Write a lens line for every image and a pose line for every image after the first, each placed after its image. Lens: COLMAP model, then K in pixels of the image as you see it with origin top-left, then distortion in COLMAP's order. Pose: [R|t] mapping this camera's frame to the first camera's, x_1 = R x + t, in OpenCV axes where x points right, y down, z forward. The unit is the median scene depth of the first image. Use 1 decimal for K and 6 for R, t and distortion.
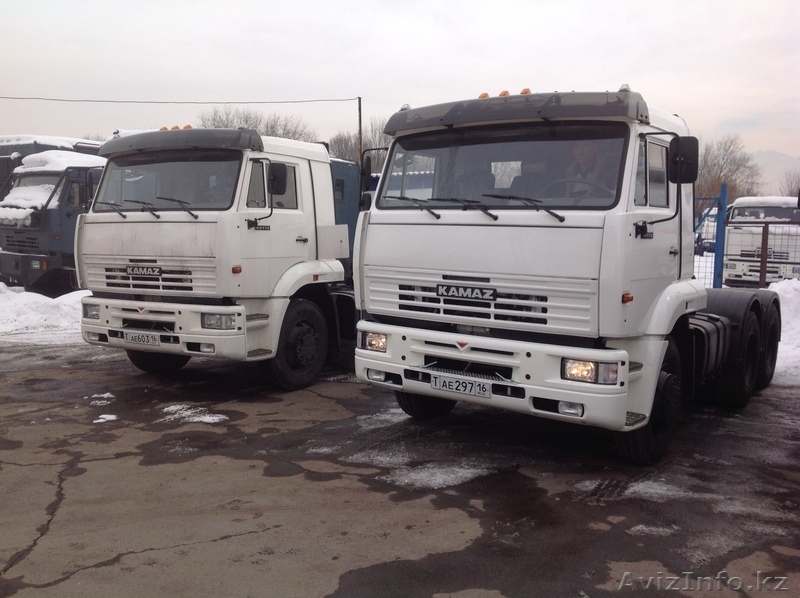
lens RADIAL K [[791.8, 0, 405.9], [0, 791.8, 314.1], [0, 0, 1]] dist [0.189003, -0.486088]
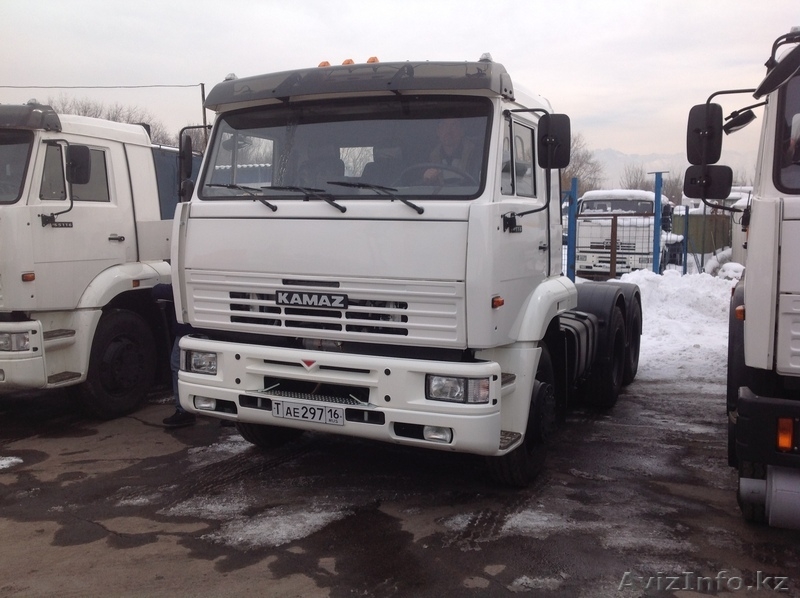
lens RADIAL K [[791.8, 0, 405.9], [0, 791.8, 314.1], [0, 0, 1]] dist [0.189003, -0.486088]
pose [[0.985184, -0.032508, 0.168390, 0.032105], [0.031608, 0.999468, 0.008024, -0.015367], [-0.168562, -0.002583, 0.985688, 0.160506]]
